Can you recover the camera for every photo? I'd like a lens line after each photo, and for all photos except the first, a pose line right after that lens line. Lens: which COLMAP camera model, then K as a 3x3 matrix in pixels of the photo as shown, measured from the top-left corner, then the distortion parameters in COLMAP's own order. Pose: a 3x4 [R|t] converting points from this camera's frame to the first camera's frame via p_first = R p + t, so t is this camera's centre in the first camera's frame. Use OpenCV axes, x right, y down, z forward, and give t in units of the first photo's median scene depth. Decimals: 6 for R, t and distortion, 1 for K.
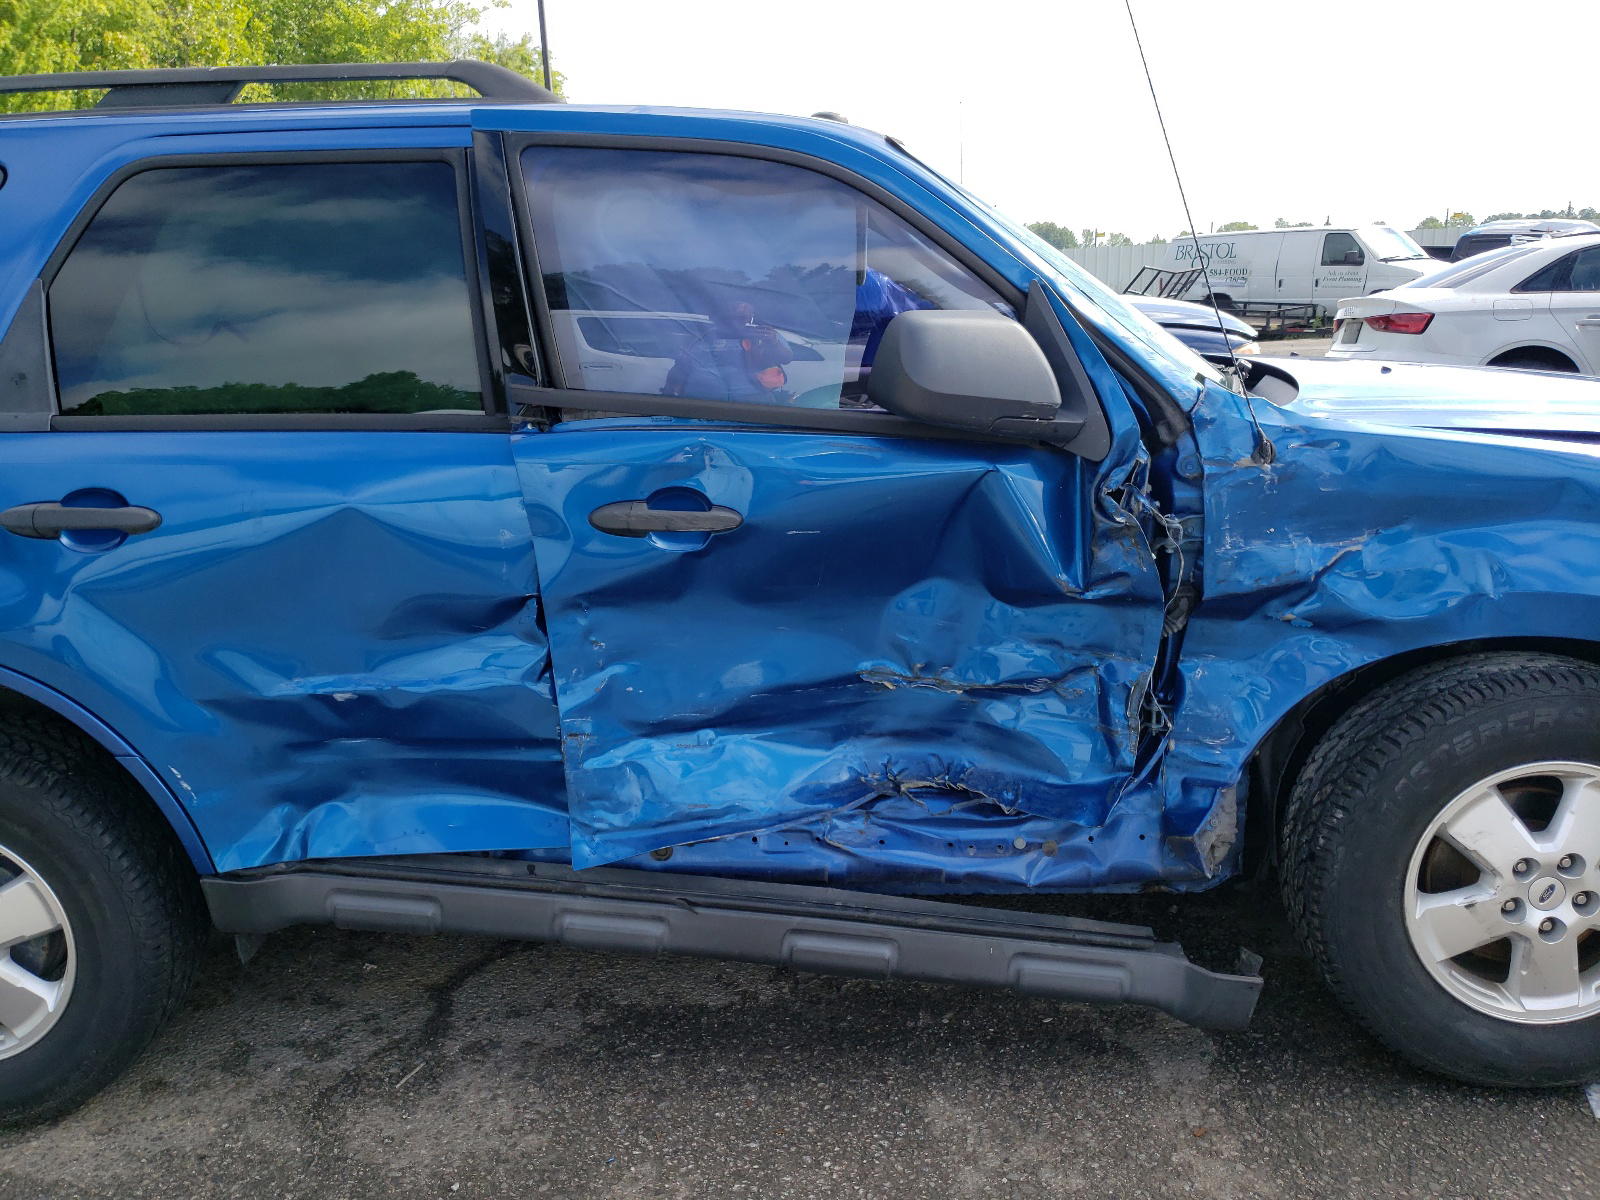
lens RADIAL K [[1189.7, 0, 800.0], [0, 1189.7, 600.0], [0, 0, 1]] dist [0.008852, 0.009979]
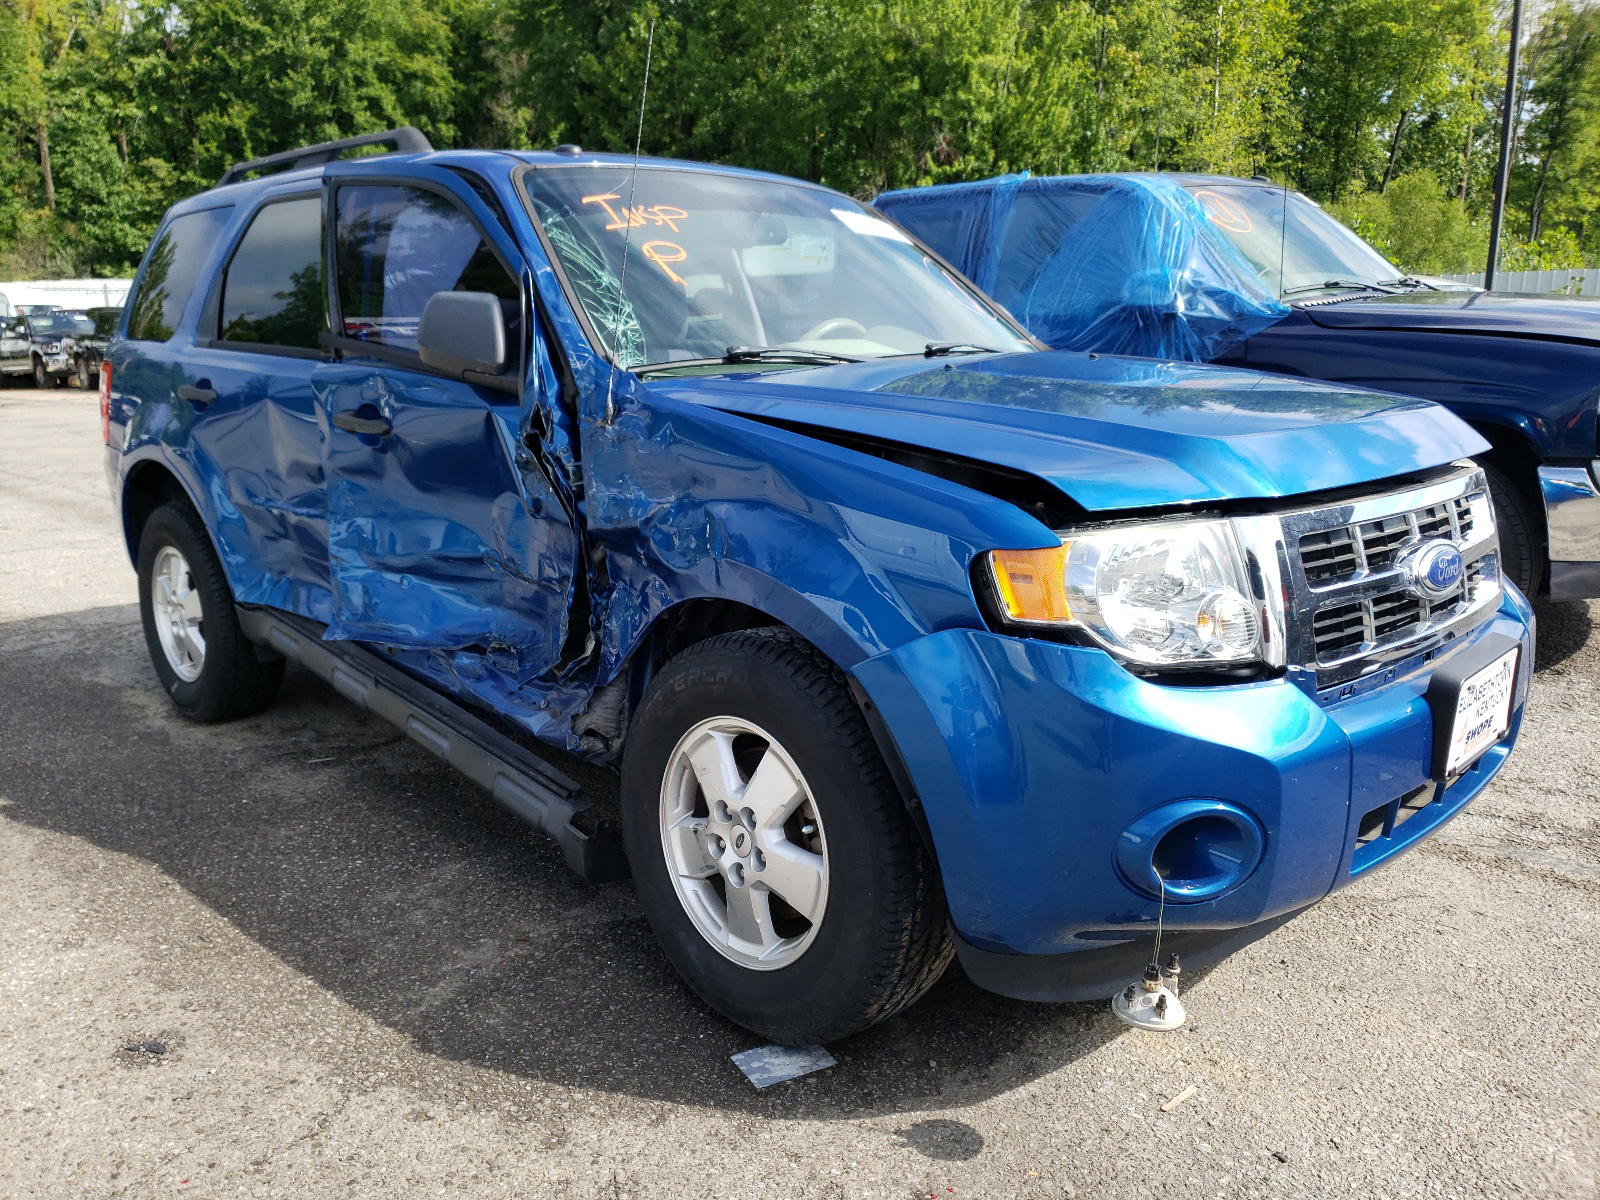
lens RADIAL K [[1227.0, 0, 800.0], [0, 1227.0, 600.0], [0, 0, 1]] dist [0.056409, -0.001618]
pose [[0.733176, 0.193809, -0.651837, 1.255650], [-0.199201, 0.977691, 0.066637, -0.054046], [0.650209, 0.080990, 0.755426, 0.148830]]
